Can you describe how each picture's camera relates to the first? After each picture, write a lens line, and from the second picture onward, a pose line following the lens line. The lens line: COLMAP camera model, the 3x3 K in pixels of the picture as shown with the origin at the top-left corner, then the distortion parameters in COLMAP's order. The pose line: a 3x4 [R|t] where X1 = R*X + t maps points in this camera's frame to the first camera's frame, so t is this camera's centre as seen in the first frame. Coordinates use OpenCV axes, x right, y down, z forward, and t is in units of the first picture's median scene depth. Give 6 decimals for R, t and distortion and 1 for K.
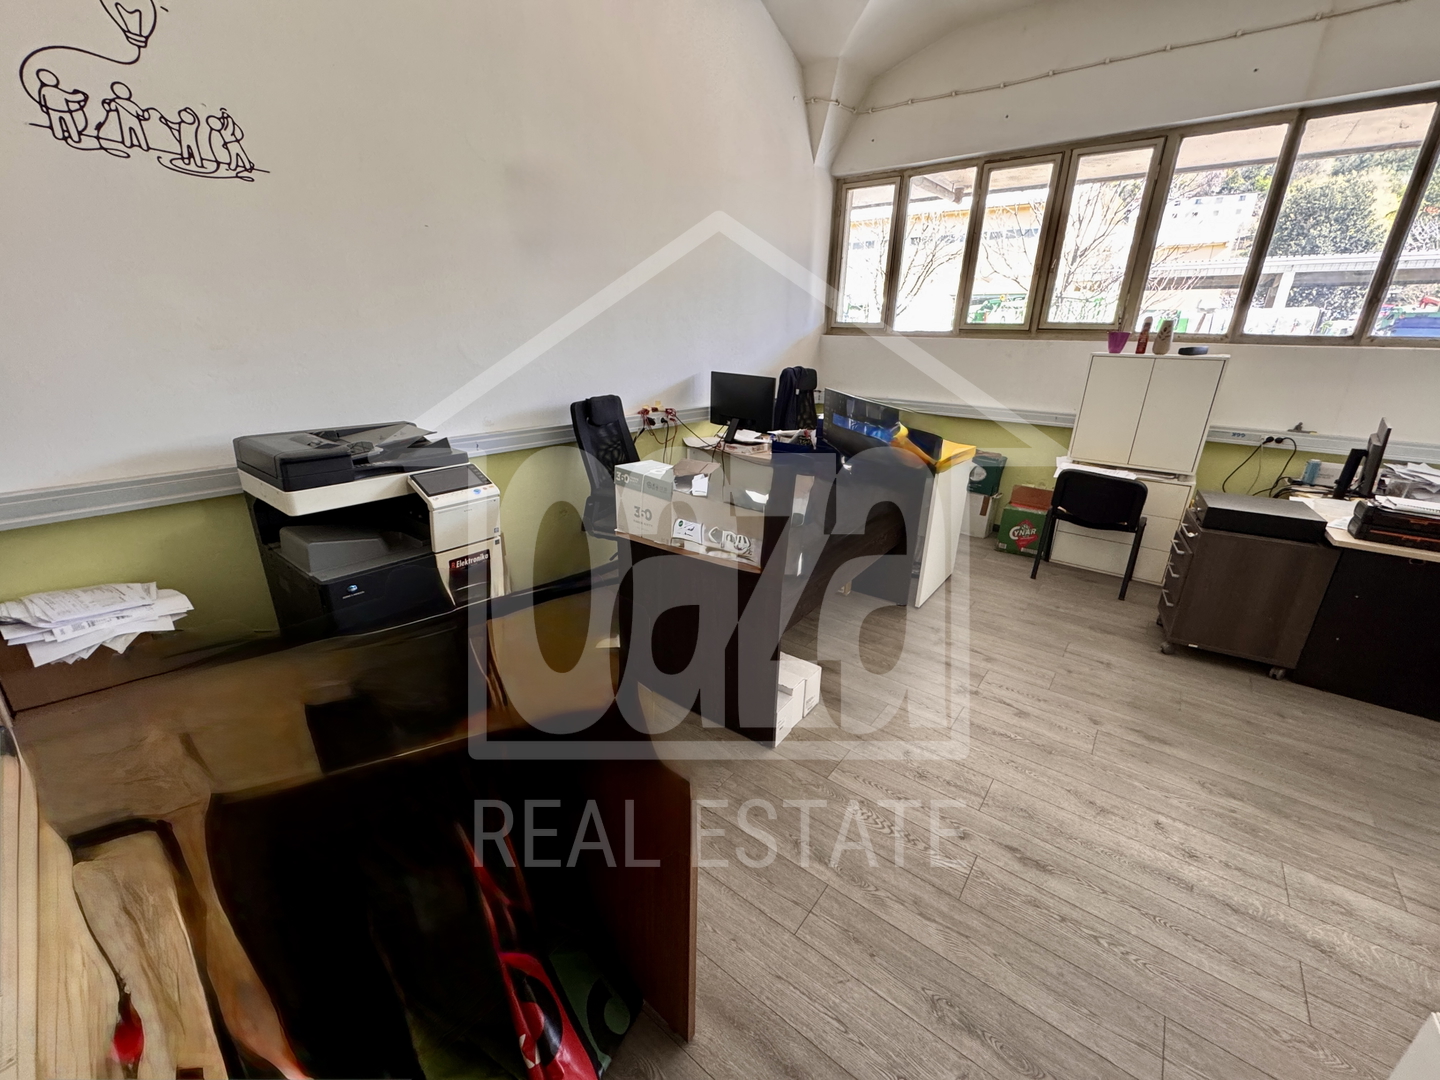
lens RADIAL K [[576.4, 0, 715.9], [0, 576.4, 535.3], [0, 0, 1]] dist [-0.004092, 0.000316]
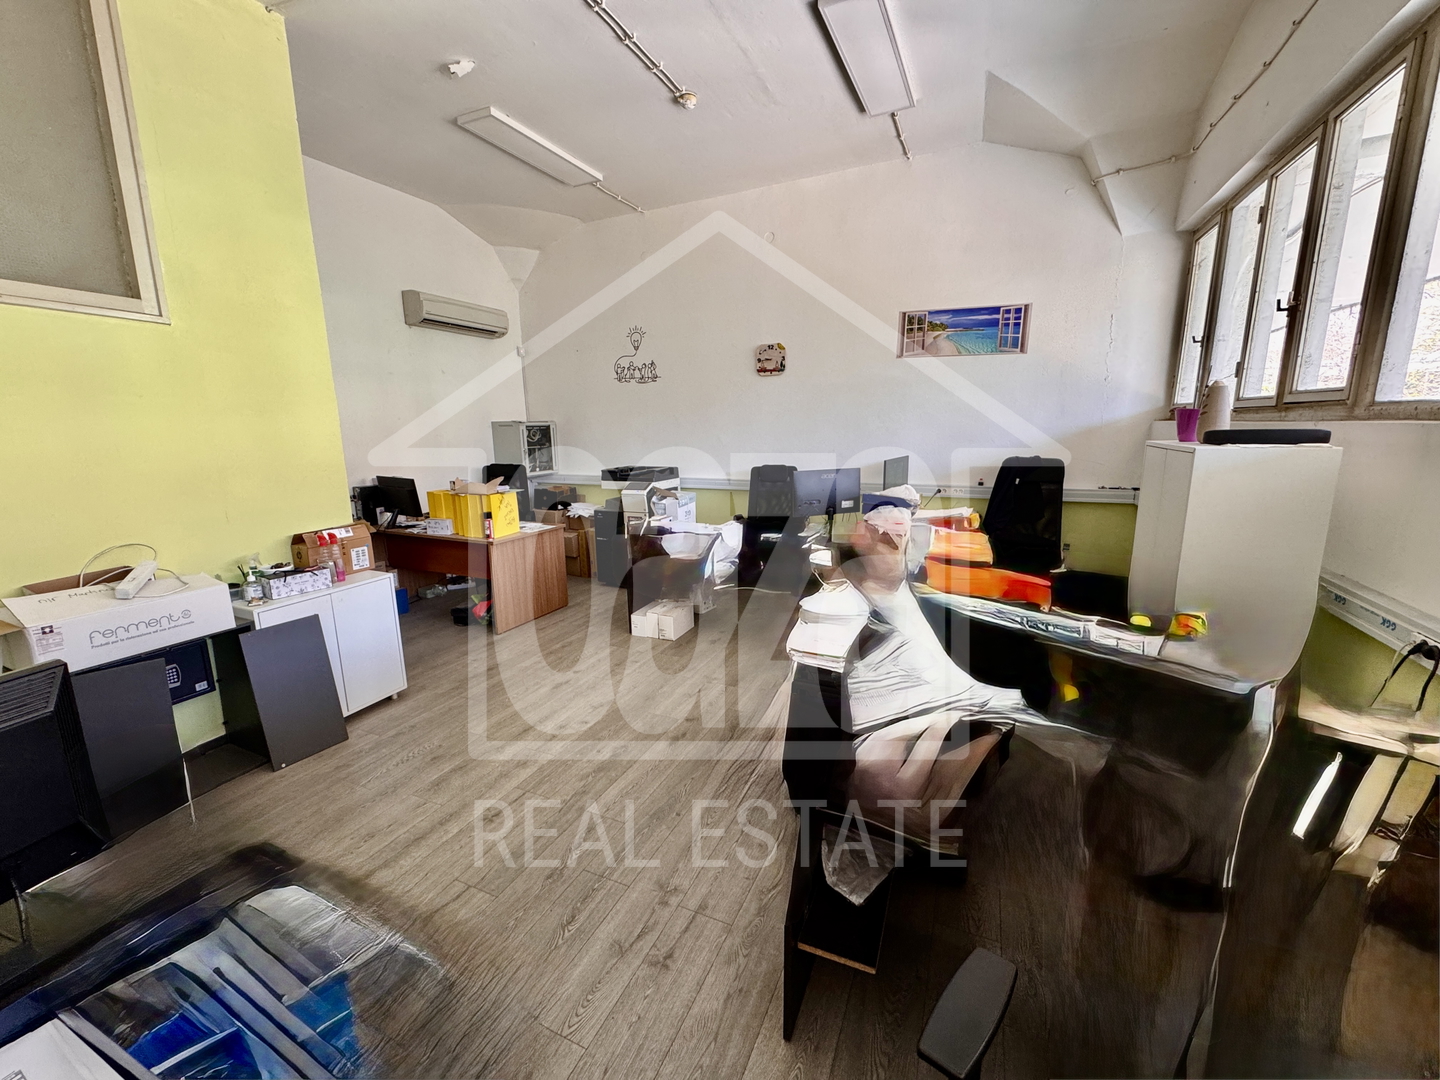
lens RADIAL K [[576.4, 0, 714.2], [0, 576.4, 540.3], [0, 0, 1]] dist [-0.004092, 0.000316]
pose [[0.226236, 0.163748, -0.960210, 2.403569], [-0.301503, 0.949130, 0.090820, -0.236530], [0.926236, 0.268960, 0.264098, 0.805263]]
